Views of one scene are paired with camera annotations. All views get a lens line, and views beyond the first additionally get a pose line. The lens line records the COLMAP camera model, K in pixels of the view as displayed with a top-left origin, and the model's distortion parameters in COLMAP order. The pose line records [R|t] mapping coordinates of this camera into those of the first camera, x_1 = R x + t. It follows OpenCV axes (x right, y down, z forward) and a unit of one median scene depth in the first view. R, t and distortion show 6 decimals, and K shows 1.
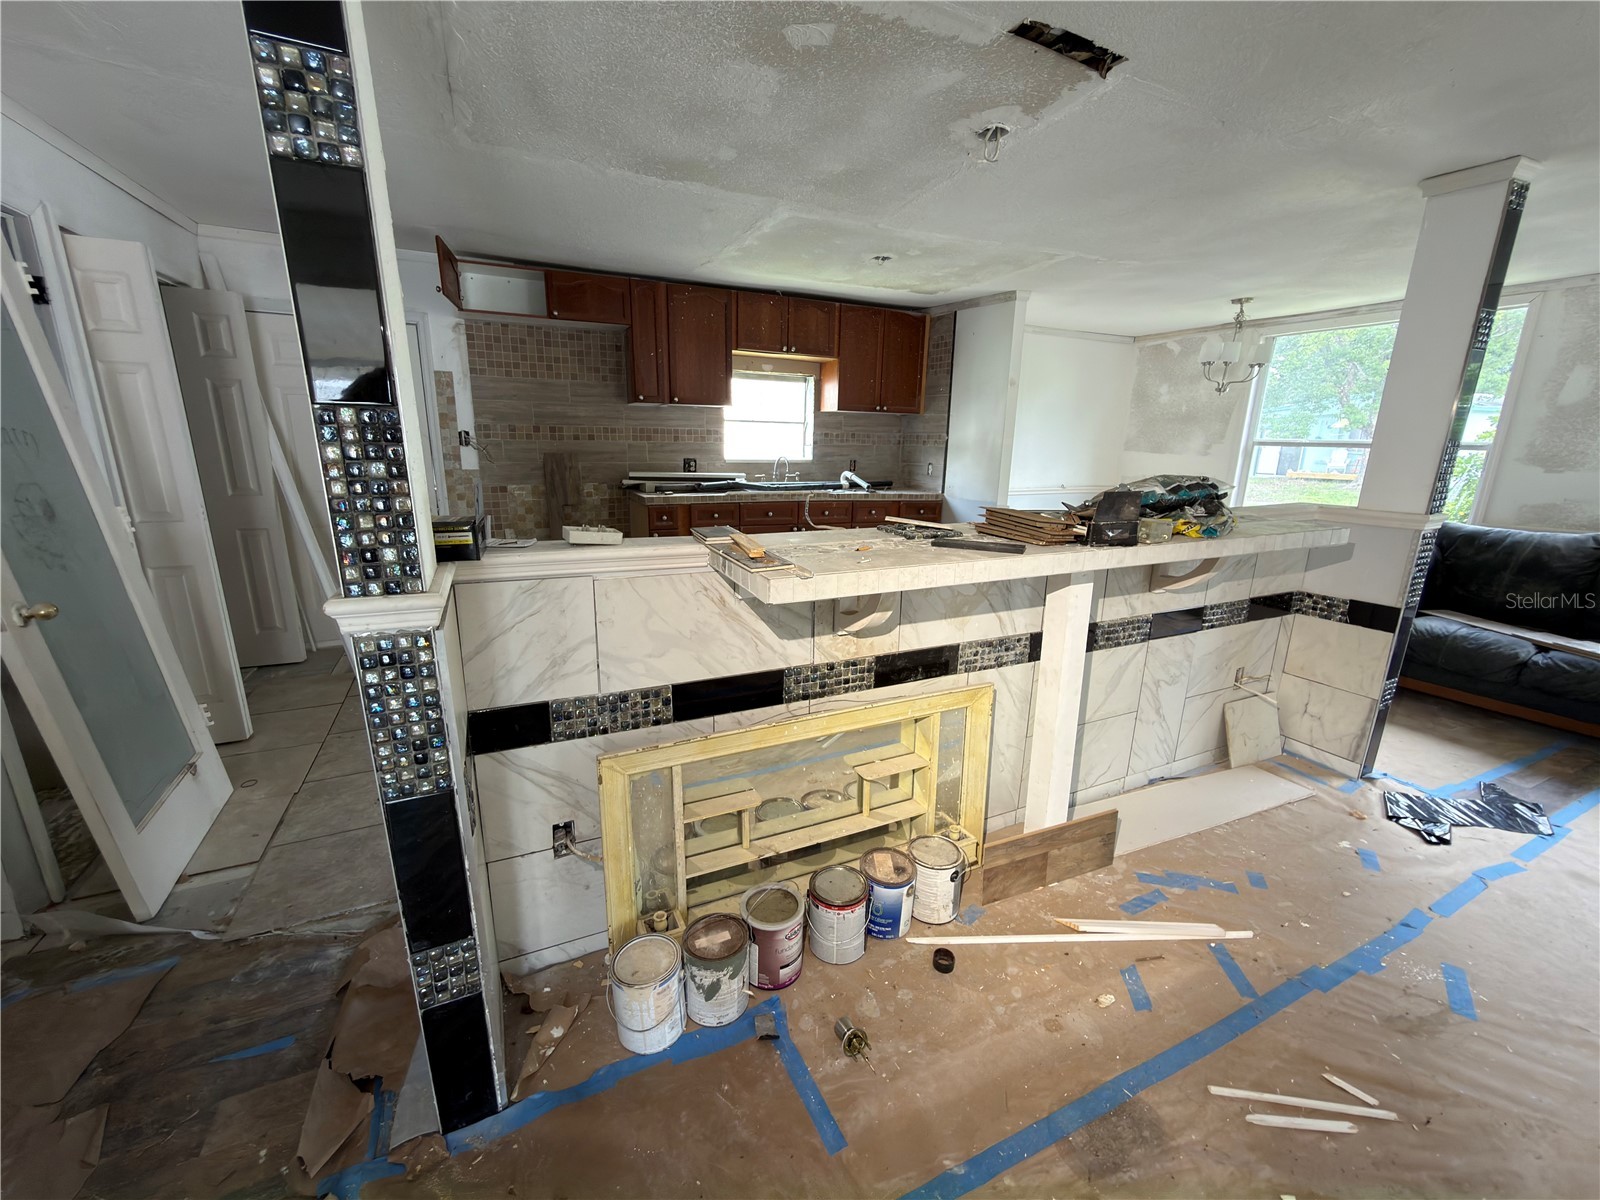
lens RADIAL K [[637.4, 0, 802.4], [0, 637.4, 599.6], [0, 0, 1]] dist [-0.002166, -0.000025]
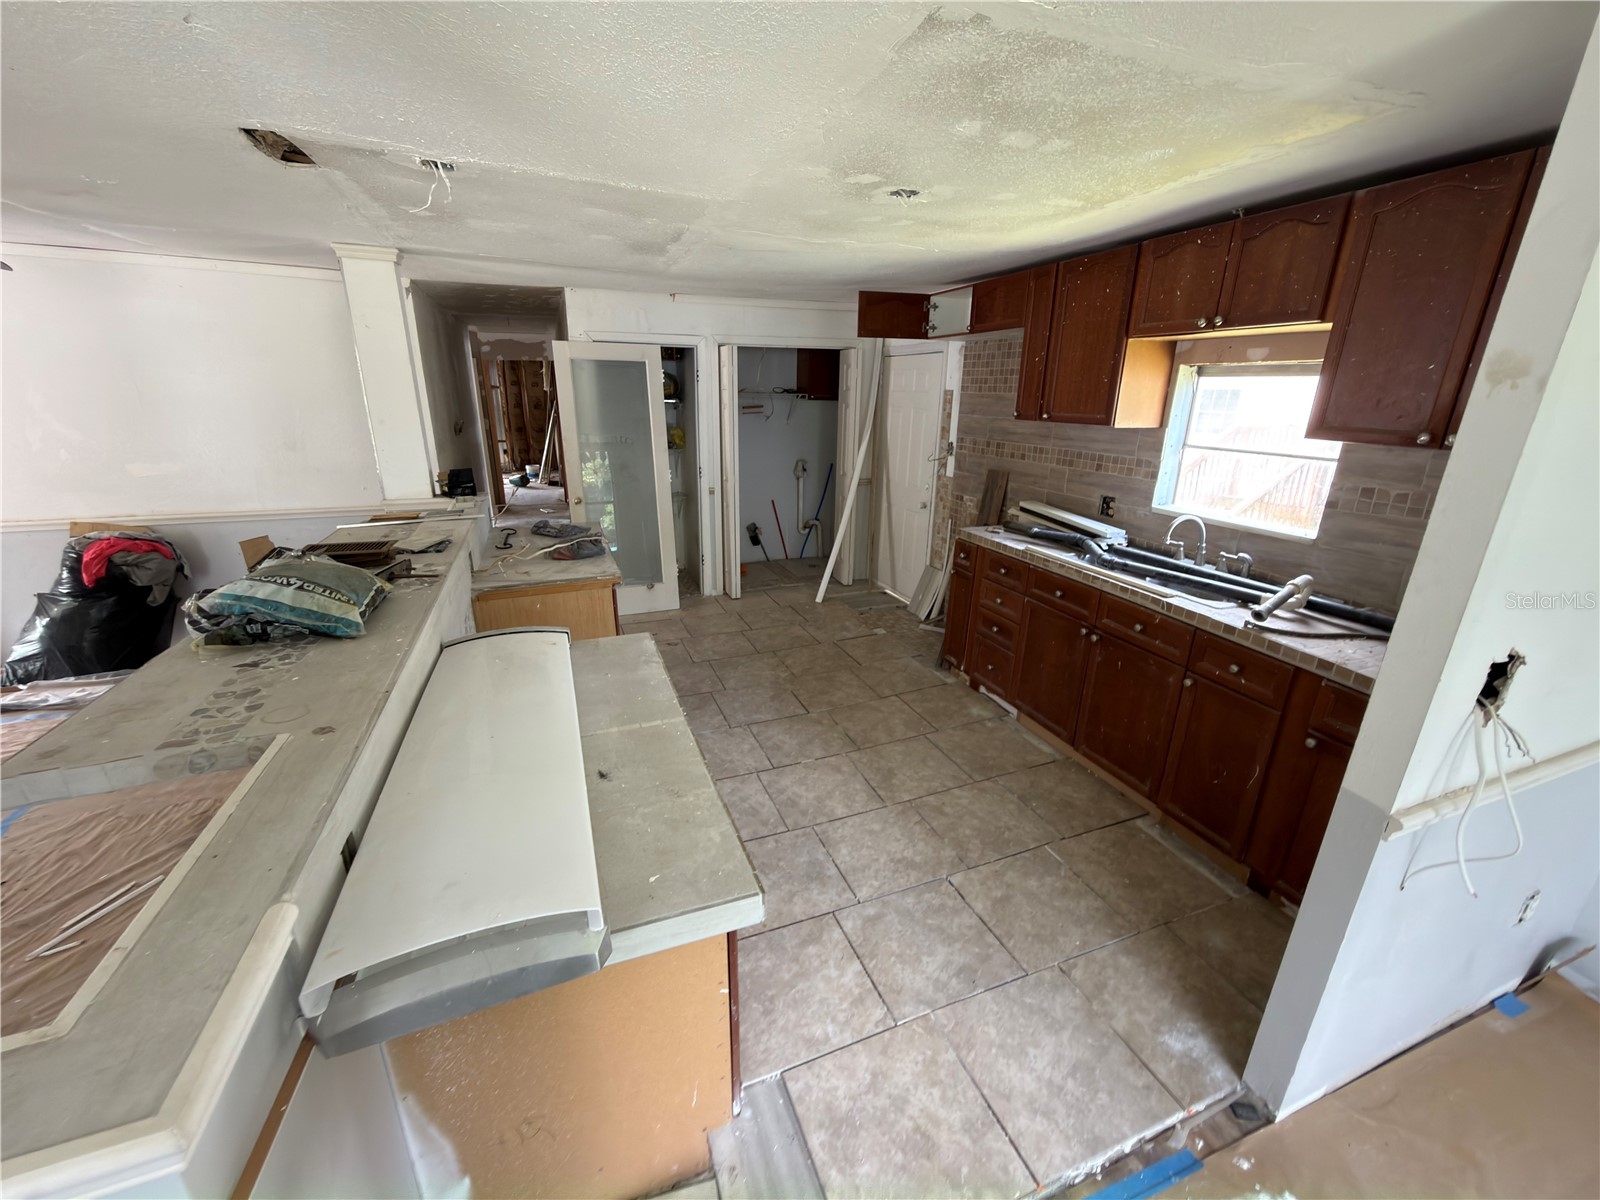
lens RADIAL K [[637.4, 0, 798.7], [0, 637.4, 601.7], [0, 0, 1]] dist [-0.002166, -0.000025]
pose [[-0.074118, 0.294260, -0.952847, 0.609393], [-0.261722, 0.916243, 0.303314, -0.263088], [0.962293, 0.271862, 0.009104, 0.764535]]
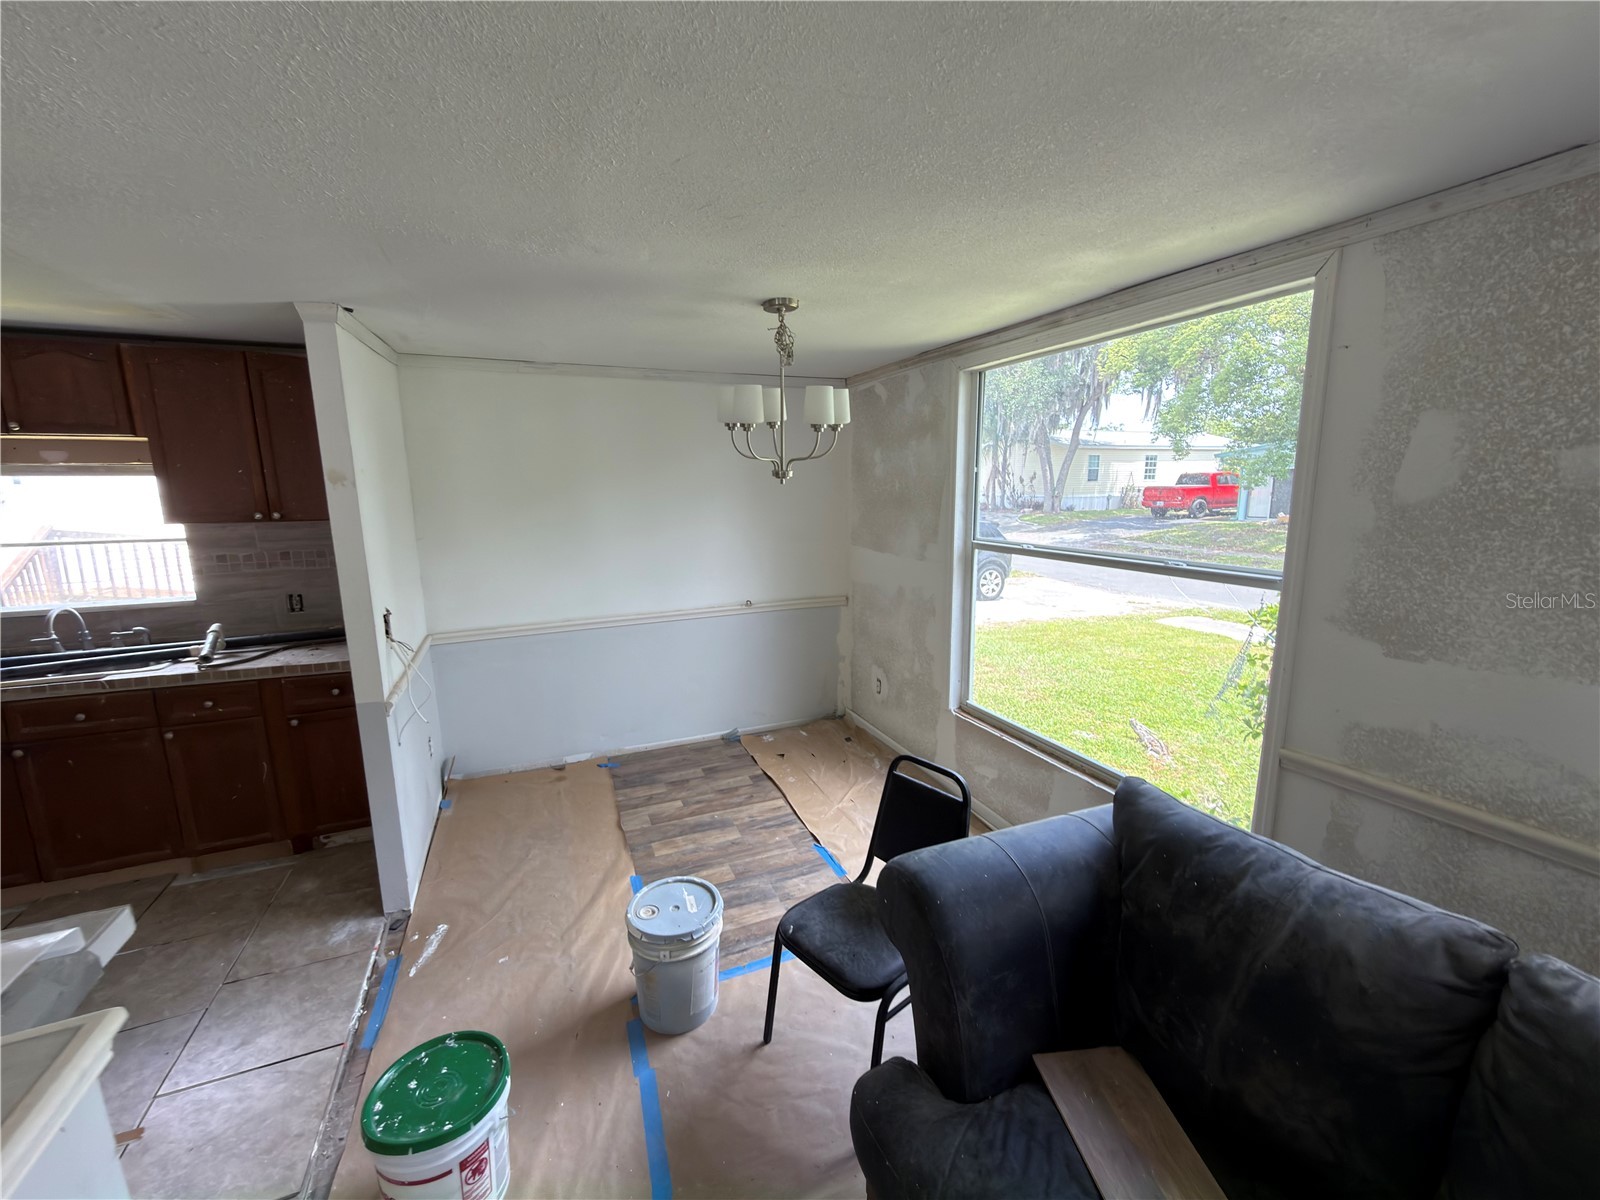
lens RADIAL K [[637.4, 0, 801.9], [0, 637.4, 600.4], [0, 0, 1]] dist [-0.002166, -0.000025]
pose [[0.999058, -0.023842, -0.036263, 0.725989], [0.021261, 0.997323, -0.069964, -0.197694], [0.037834, 0.069127, 0.996890, 0.509106]]
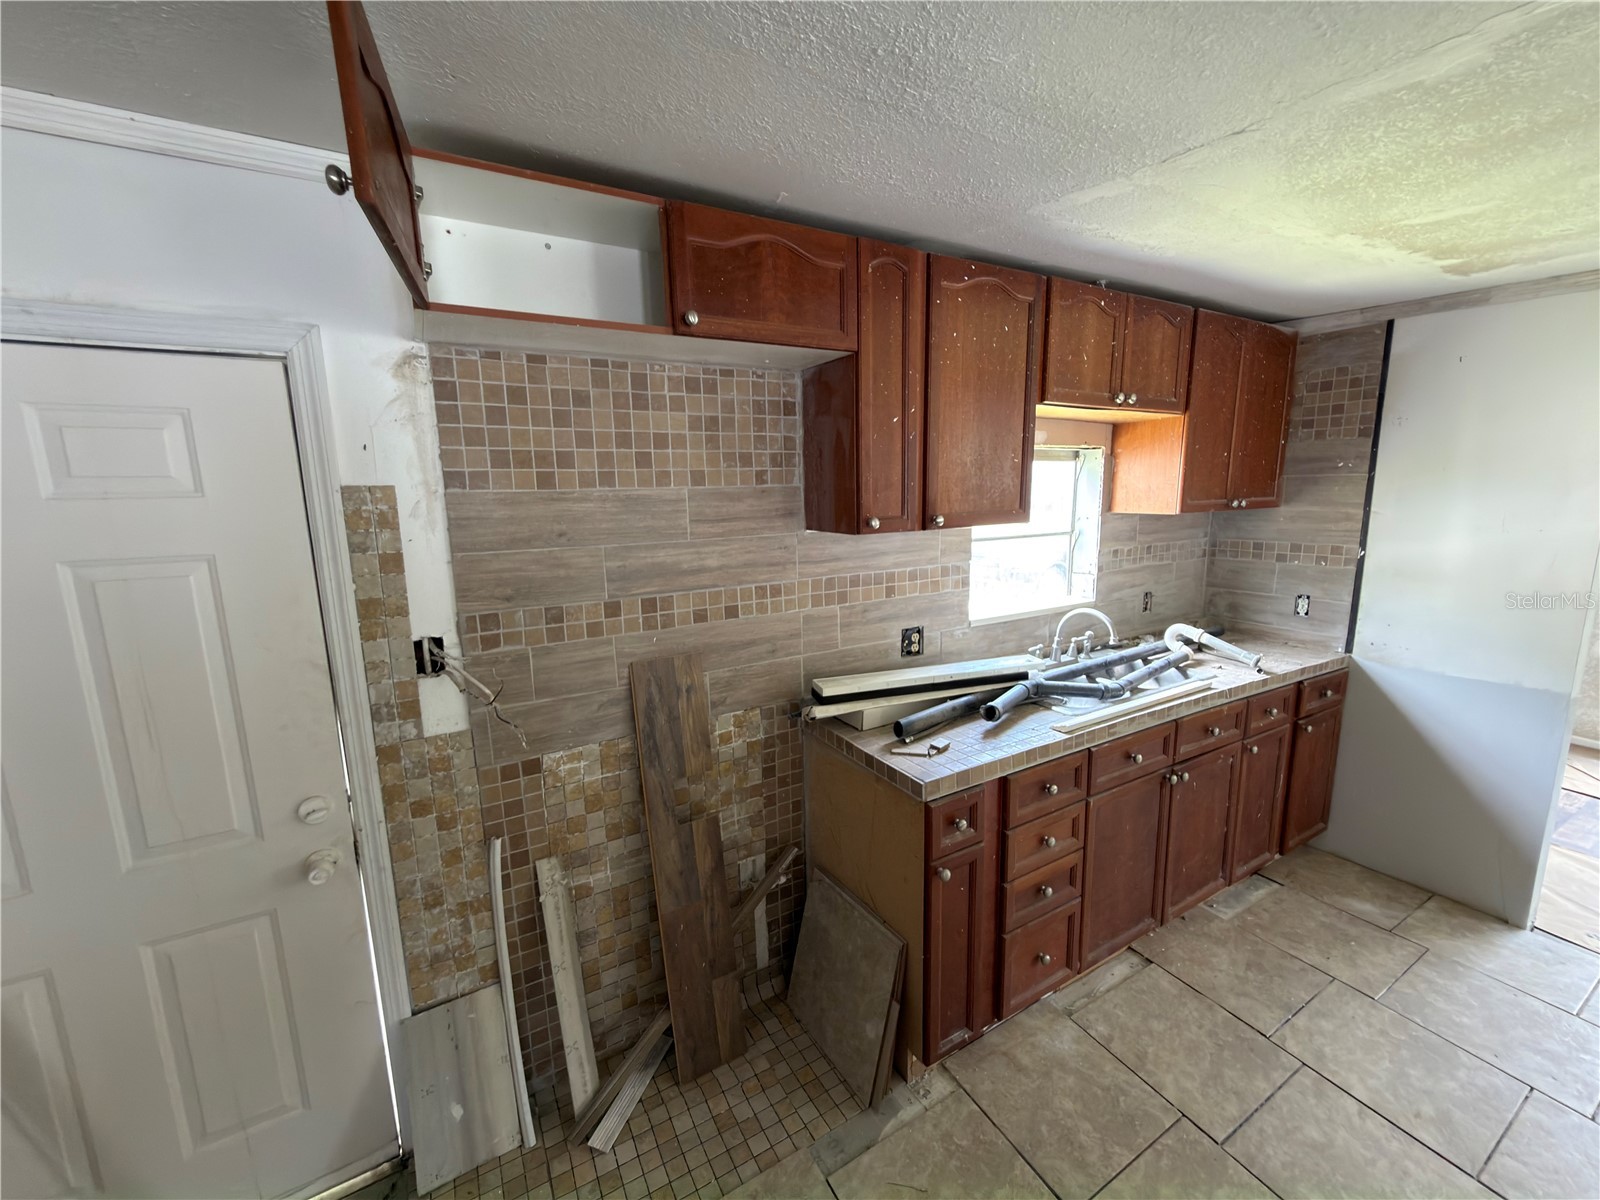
lens RADIAL K [[637.4, 0, 801.9], [0, 637.4, 598.6], [0, 0, 1]] dist [-0.002166, -0.000025]
pose [[0.995579, -0.053644, 0.077097, -0.324272], [0.059432, 0.995422, -0.074853, -0.233942], [-0.072728, 0.079104, 0.994210, 0.581504]]
